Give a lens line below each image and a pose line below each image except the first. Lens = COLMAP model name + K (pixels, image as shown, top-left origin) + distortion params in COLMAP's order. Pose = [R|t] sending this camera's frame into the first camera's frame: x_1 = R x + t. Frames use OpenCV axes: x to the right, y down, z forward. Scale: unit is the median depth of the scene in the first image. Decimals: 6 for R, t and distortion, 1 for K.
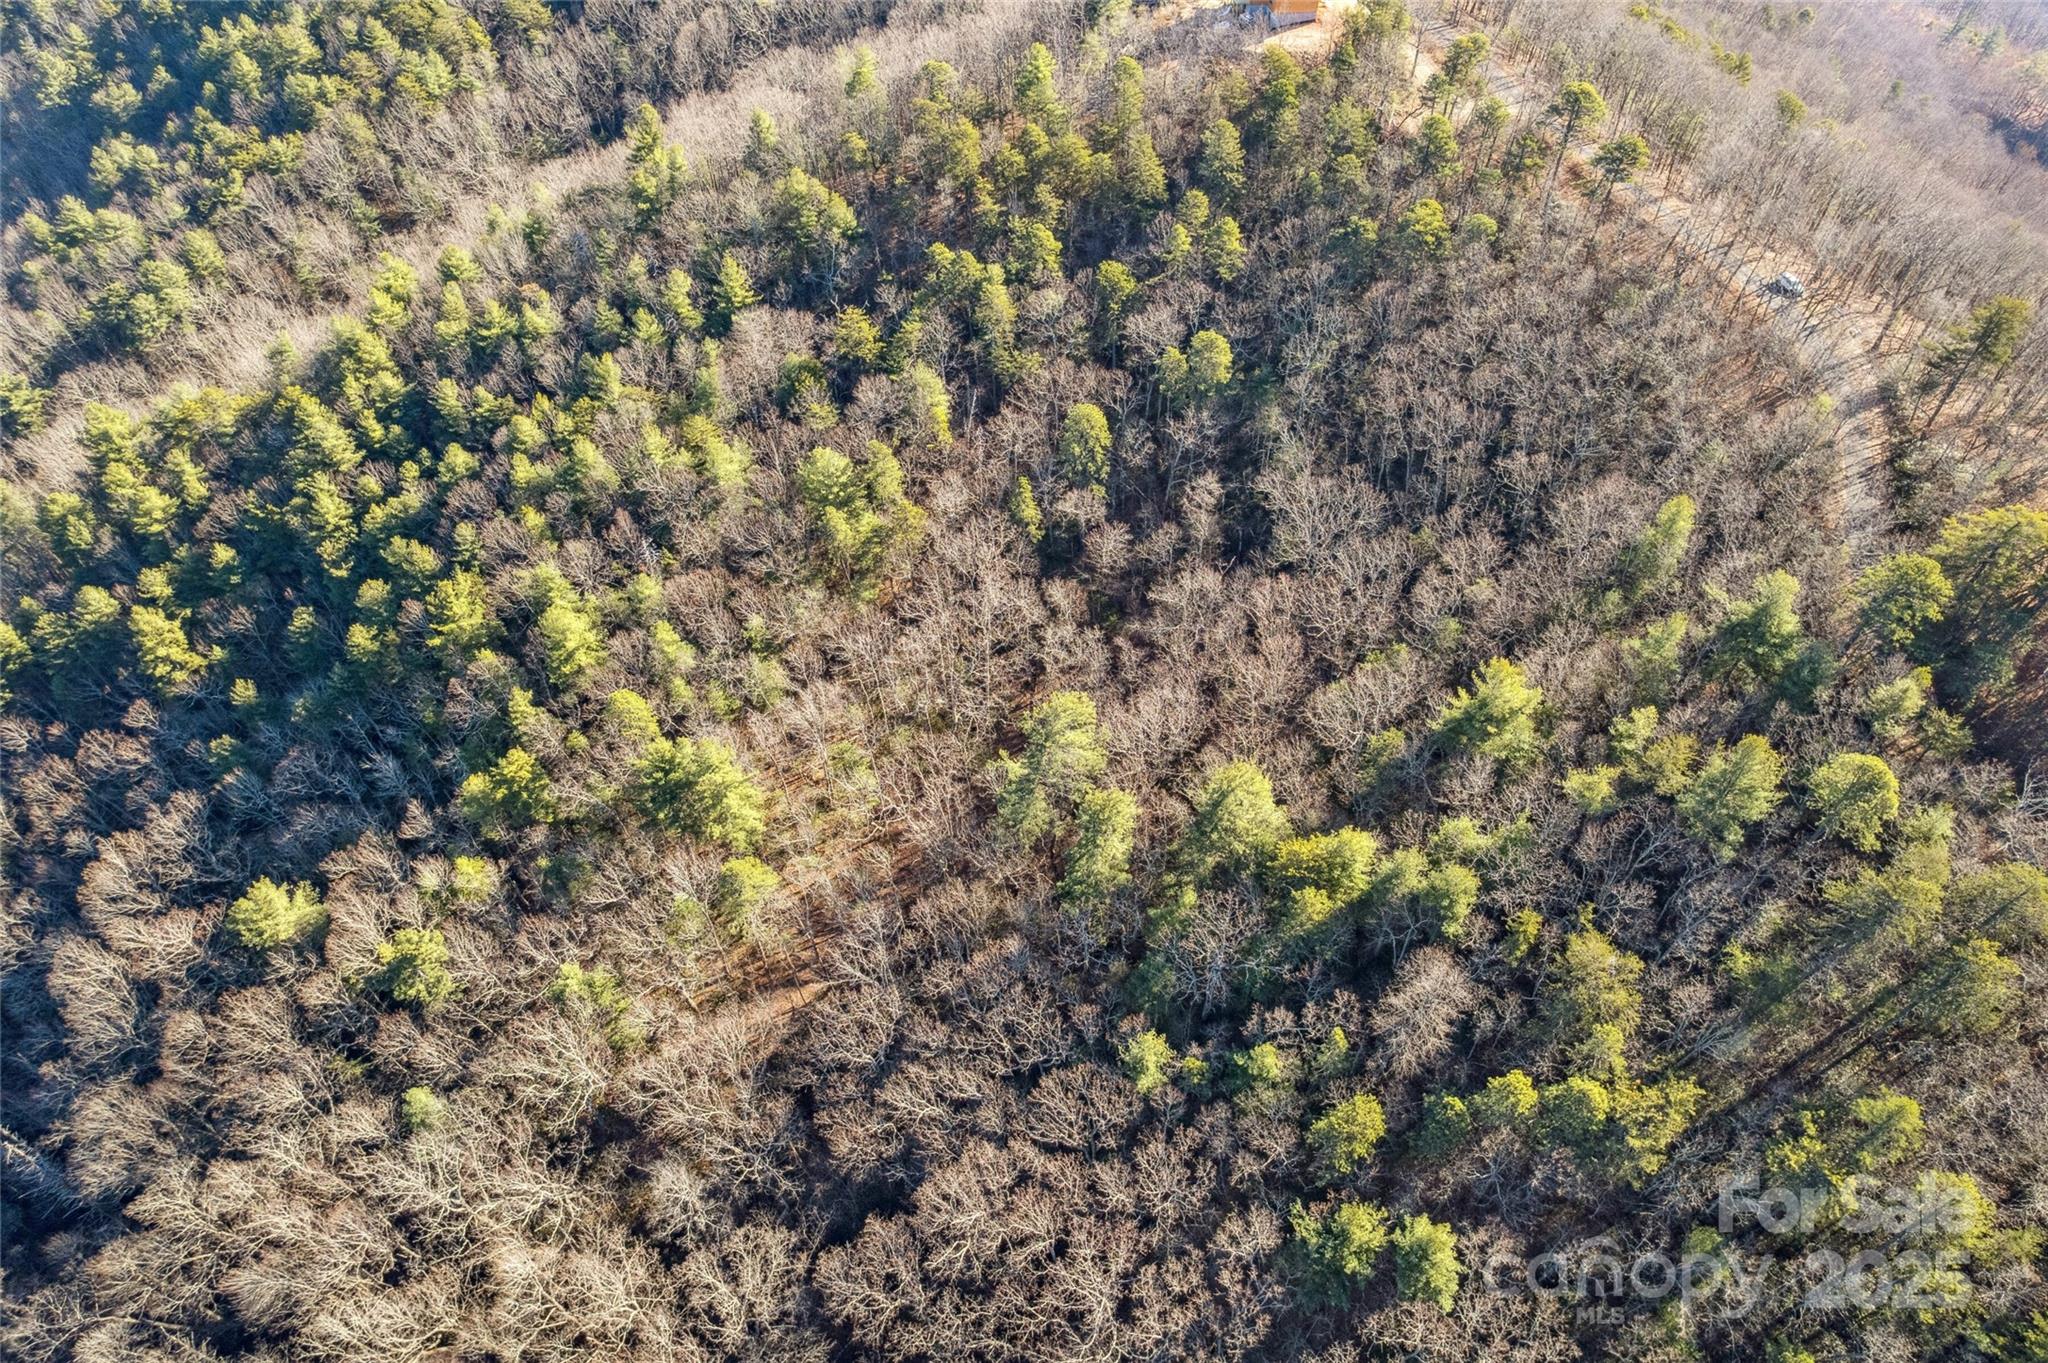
lens RADIAL K [[1334.9, 0, 1038.0], [0, 1334.9, 689.1], [0, 0, 1]] dist [-0.082461, 0.066359]
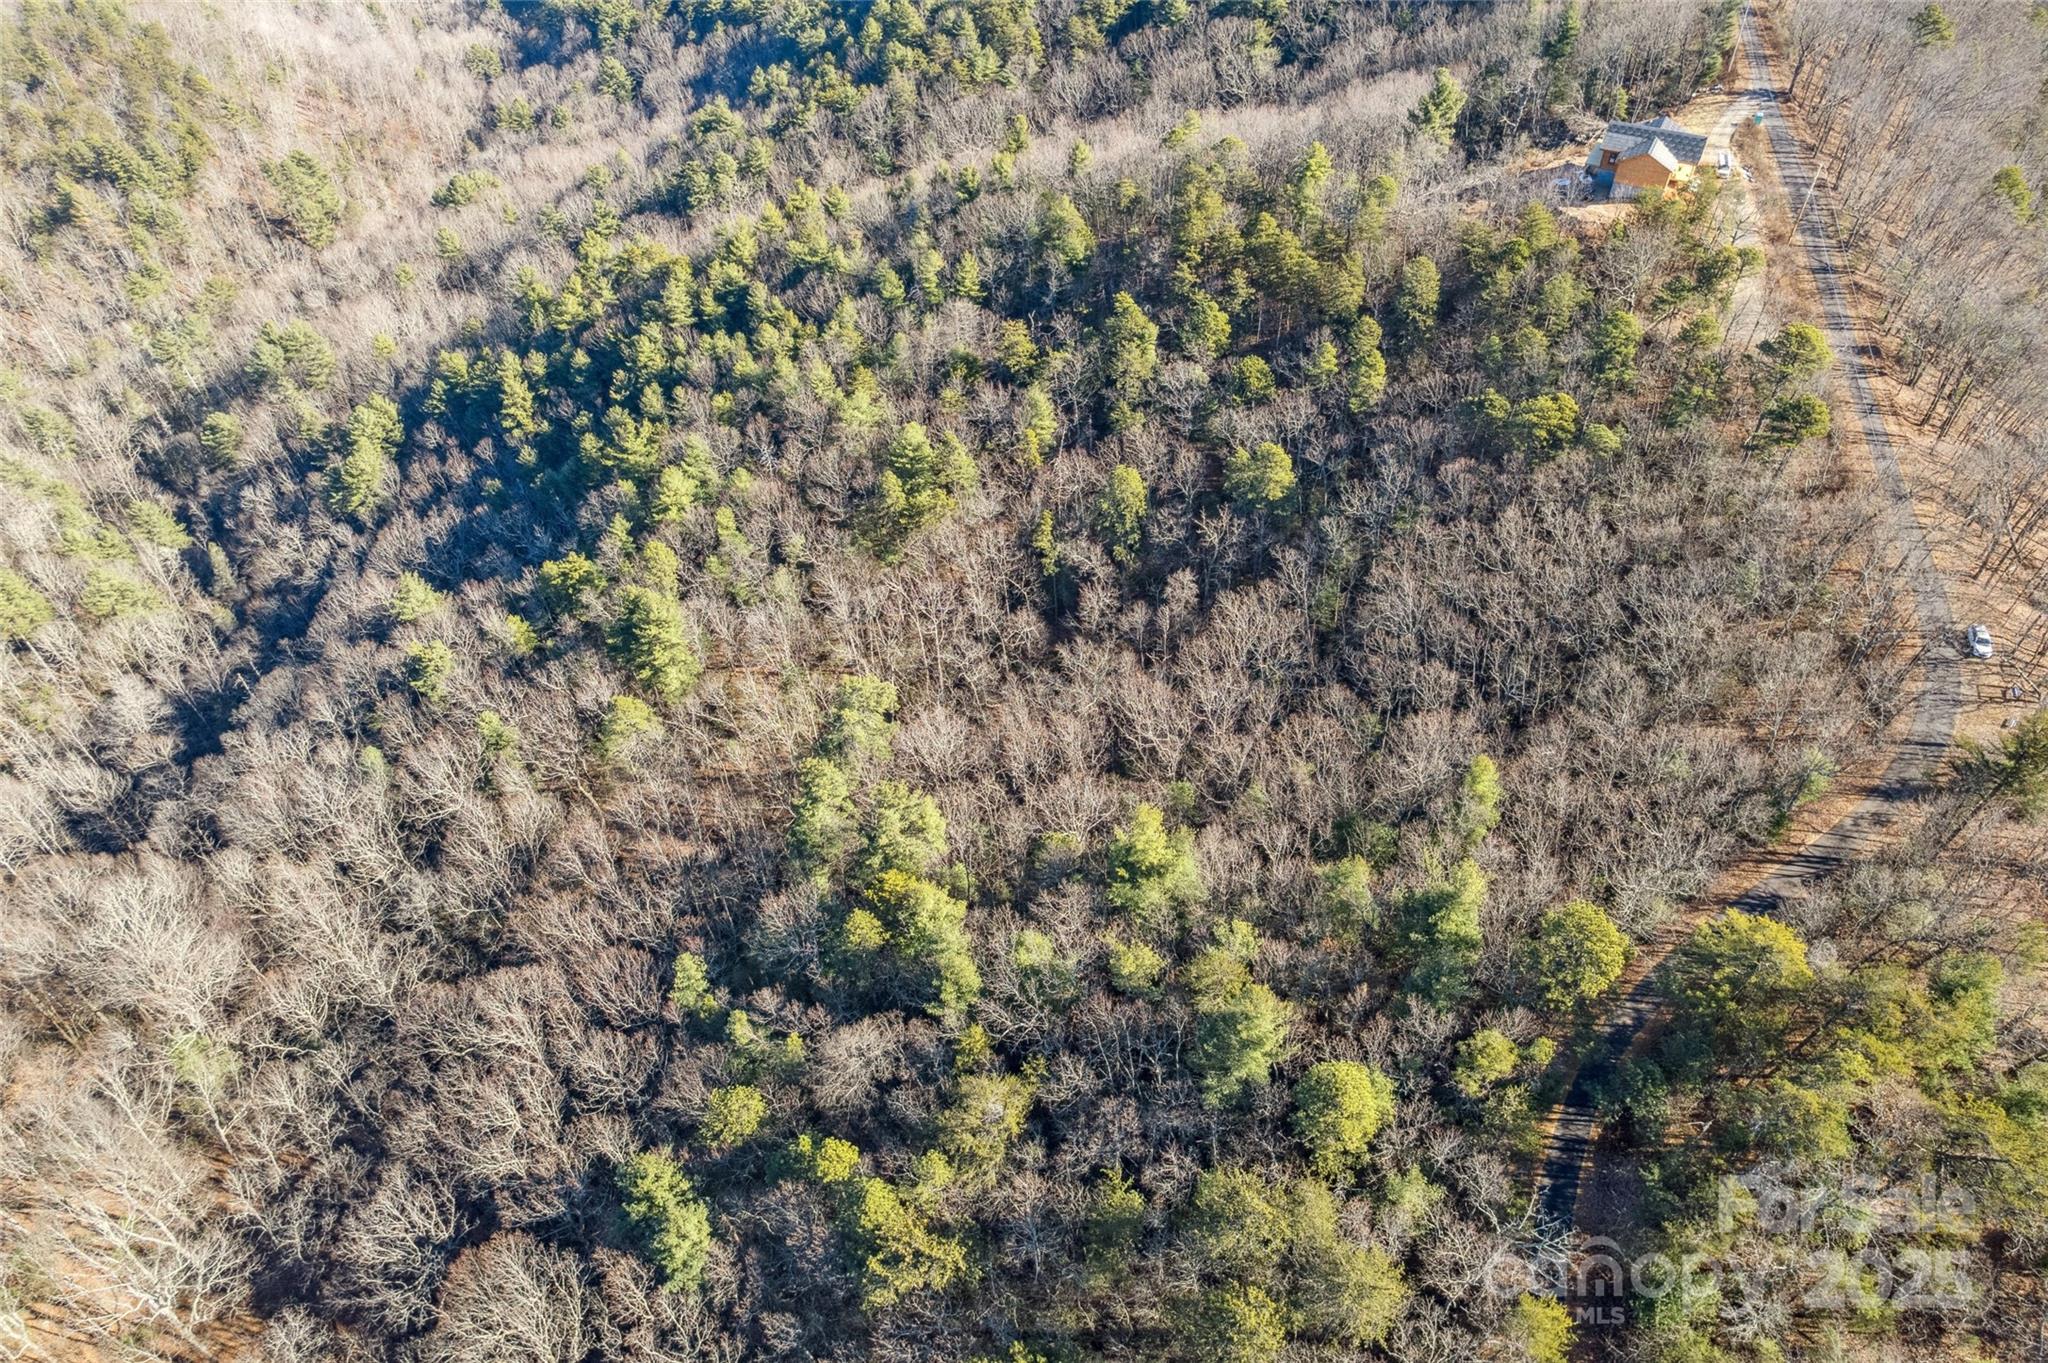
lens RADIAL K [[1319.9, 0, 1048.1], [0, 1319.9, 693.7], [0, 0, 1]] dist [-0.070453, 0.065421]
pose [[0.805260, 0.413178, -0.425253, 0.442104], [-0.434260, 0.899316, 0.051464, -0.074796], [0.403700, 0.143229, 0.903610, 0.074373]]
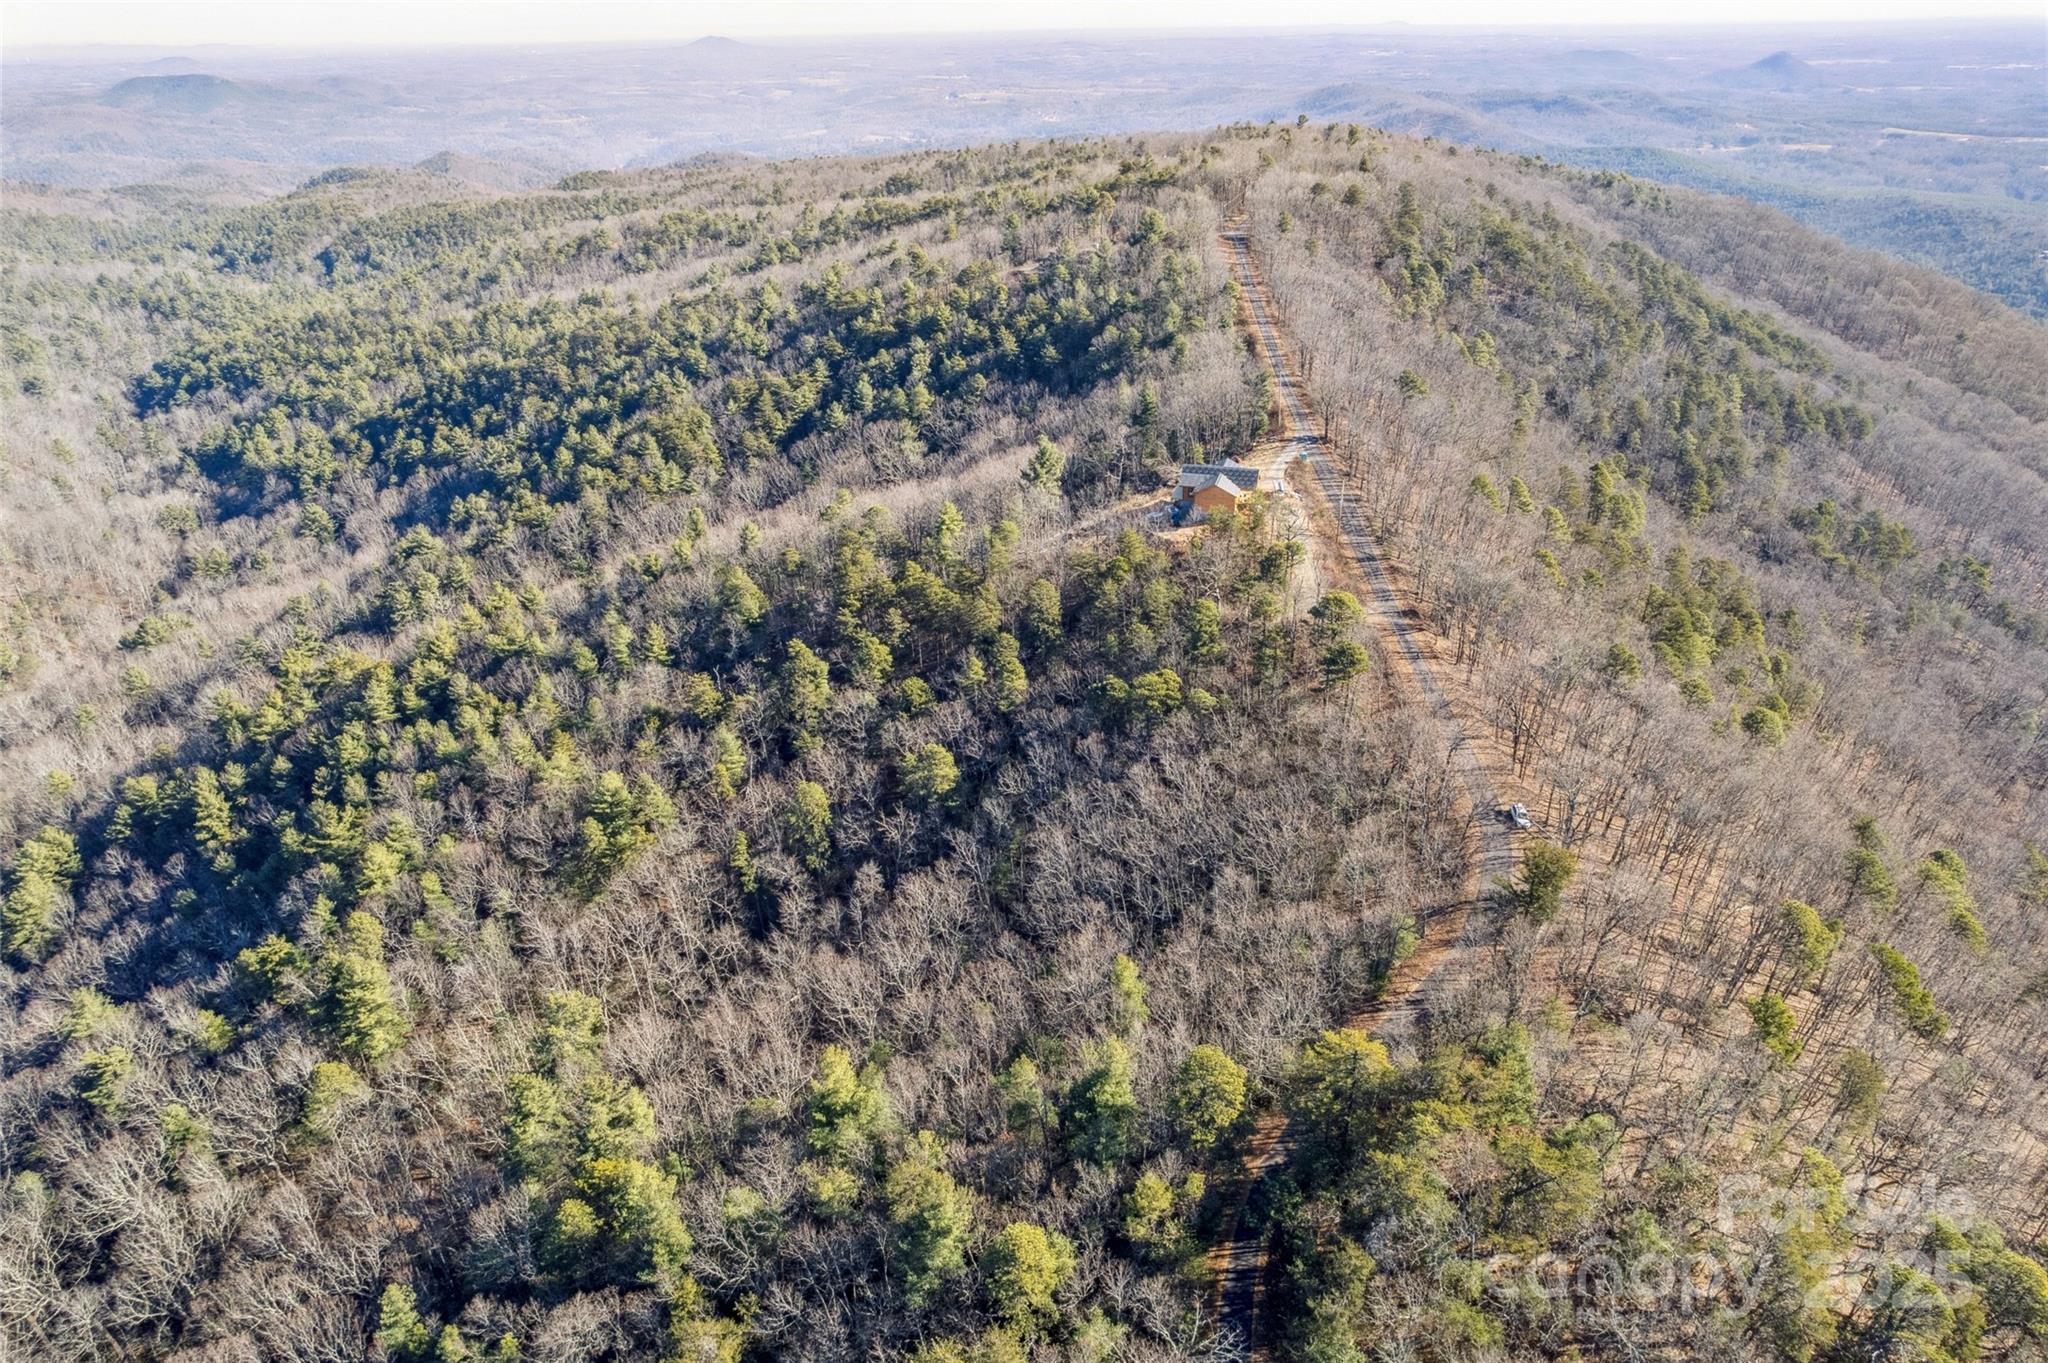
lens RADIAL K [[1319.9, 0, 1048.1], [0, 1319.9, 693.7], [0, 0, 1]] dist [-0.070453, 0.065421]
pose [[0.918578, 0.178785, -0.352491, 0.546825], [-0.286031, 0.916186, -0.280694, -0.023815], [0.272763, 0.358663, 0.892727, 0.021749]]
